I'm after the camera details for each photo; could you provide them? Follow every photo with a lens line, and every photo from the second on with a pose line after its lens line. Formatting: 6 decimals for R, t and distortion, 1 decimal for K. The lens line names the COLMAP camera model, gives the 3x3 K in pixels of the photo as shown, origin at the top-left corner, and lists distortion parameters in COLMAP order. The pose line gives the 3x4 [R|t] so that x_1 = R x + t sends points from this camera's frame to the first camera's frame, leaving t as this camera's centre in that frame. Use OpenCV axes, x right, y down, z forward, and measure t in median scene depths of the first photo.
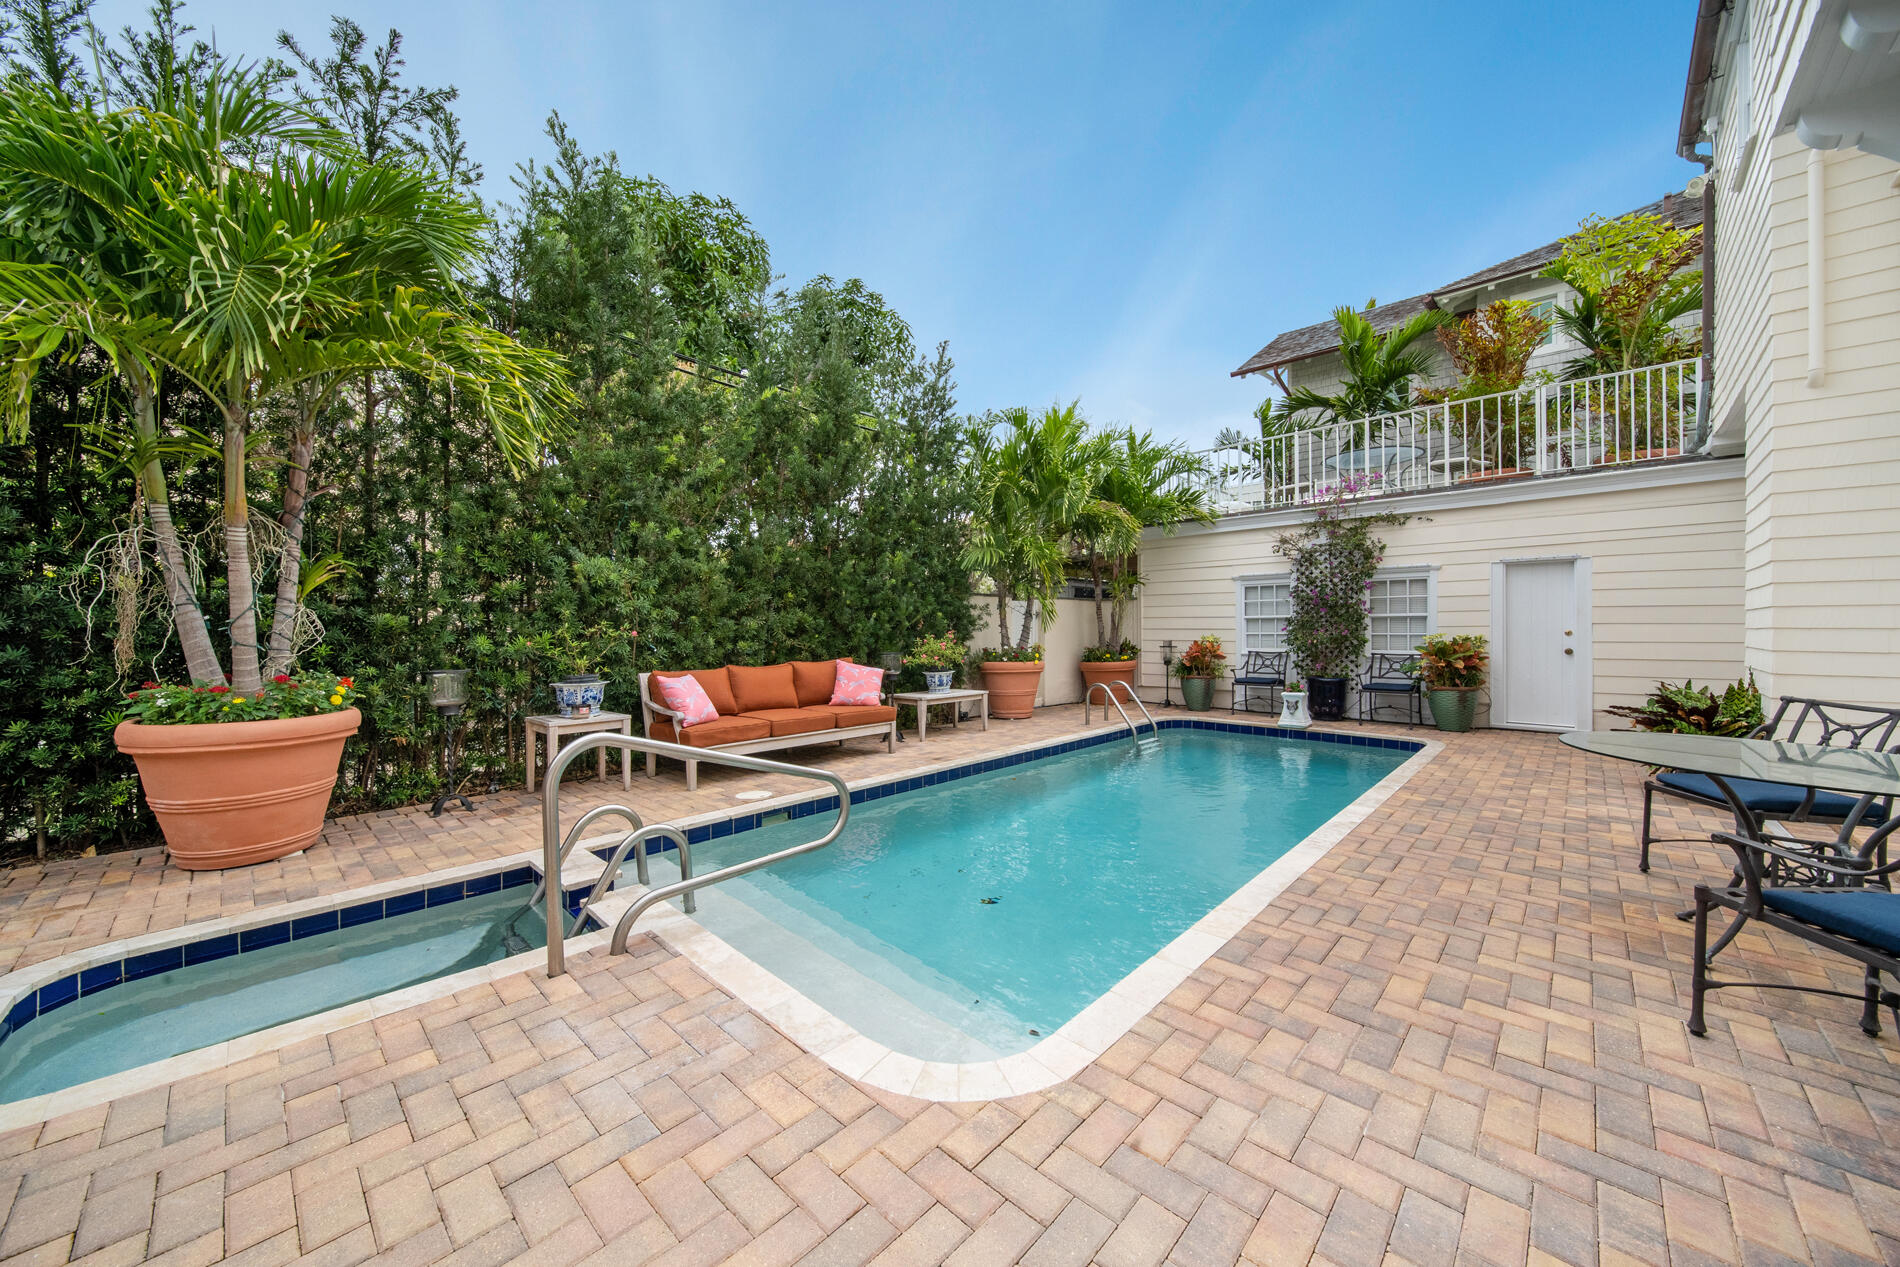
lens RADIAL K [[679.3, 0, 918.1], [0, 679.3, 627.6], [0, 0, 1]] dist [-0.000777, -0.000998]
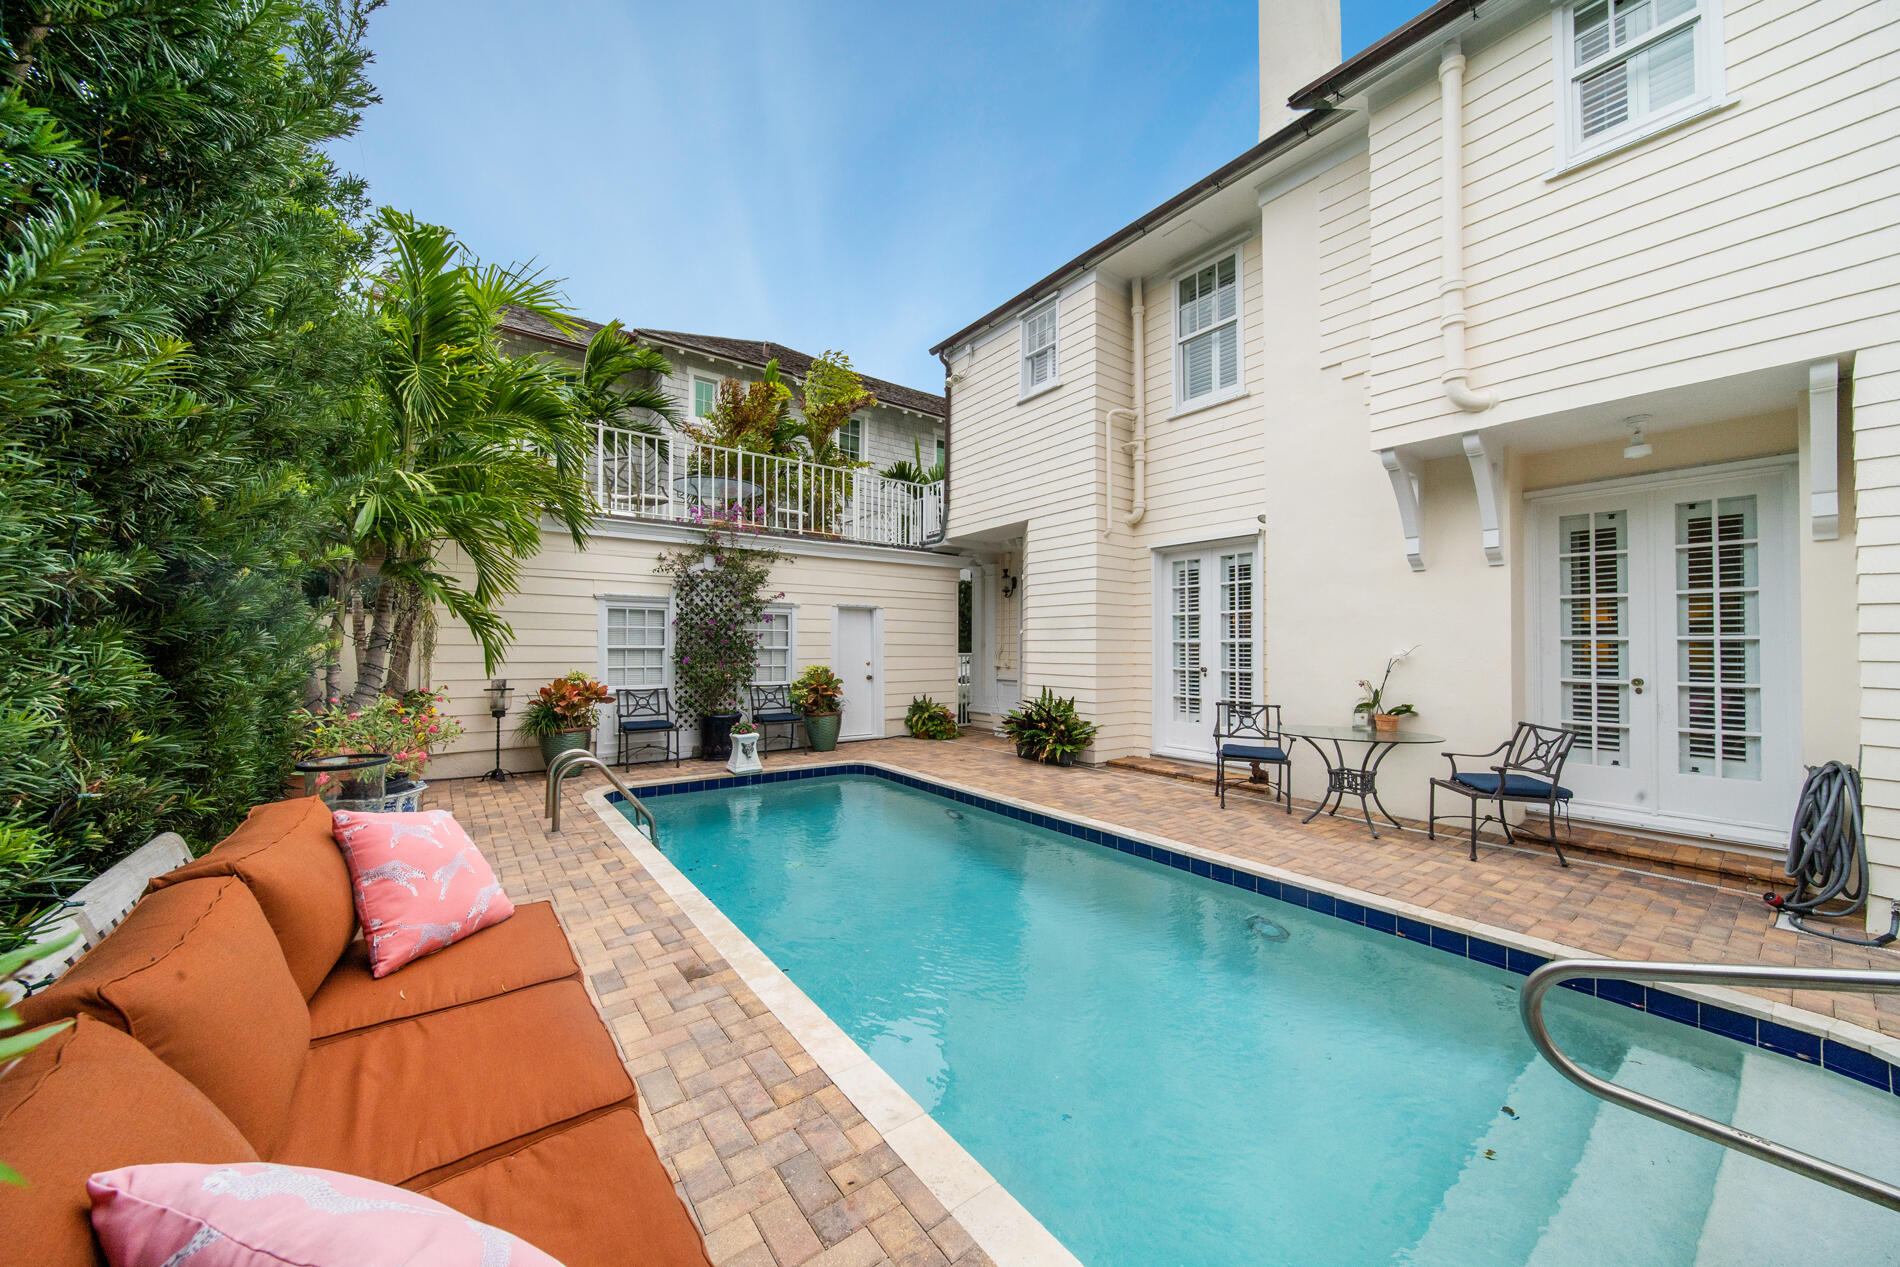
lens RADIAL K [[679.3, 0, 979.3], [0, 679.3, 642.8], [0, 0, 1]] dist [-0.000777, -0.000998]
pose [[0.116773, 0.009856, 0.993110, -0.322922], [-0.009230, 0.999918, -0.008839, -0.021646], [-0.993116, -0.008135, 0.116855, 0.600240]]
